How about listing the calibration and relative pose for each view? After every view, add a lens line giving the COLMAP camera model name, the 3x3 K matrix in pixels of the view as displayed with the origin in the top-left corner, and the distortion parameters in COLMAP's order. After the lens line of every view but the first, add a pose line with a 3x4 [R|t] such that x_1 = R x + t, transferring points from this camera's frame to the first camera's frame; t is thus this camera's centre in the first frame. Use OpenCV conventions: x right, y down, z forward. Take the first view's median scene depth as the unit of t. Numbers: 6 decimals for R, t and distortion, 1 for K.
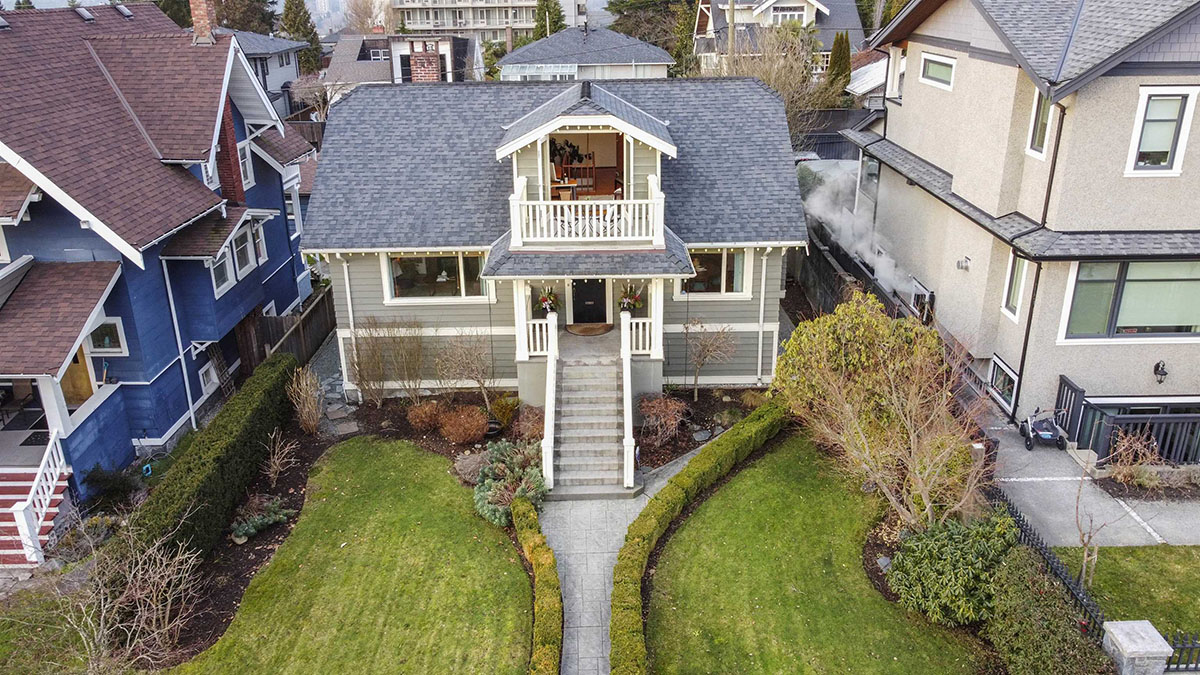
lens RADIAL K [[915.9, 0, 601.2], [0, 915.9, 341.4], [0, 0, 1]] dist [-0.005973, 0.005346]
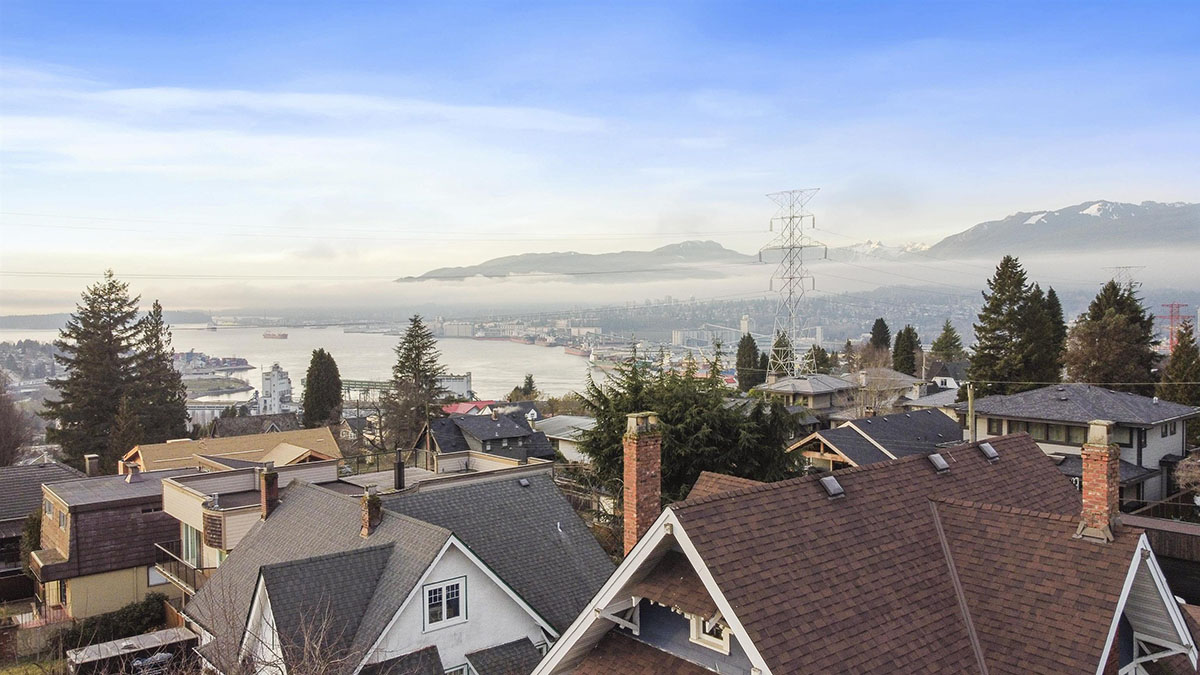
lens RADIAL K [[915.9, 0, 600.4], [0, 915.9, 336.7], [0, 0, 1]] dist [-0.005973, 0.005346]
pose [[0.651923, 0.031312, -0.757638, -0.157705], [-0.276823, 0.940015, -0.199348, -0.217901], [0.705950, 0.339692, 0.621486, 0.262436]]
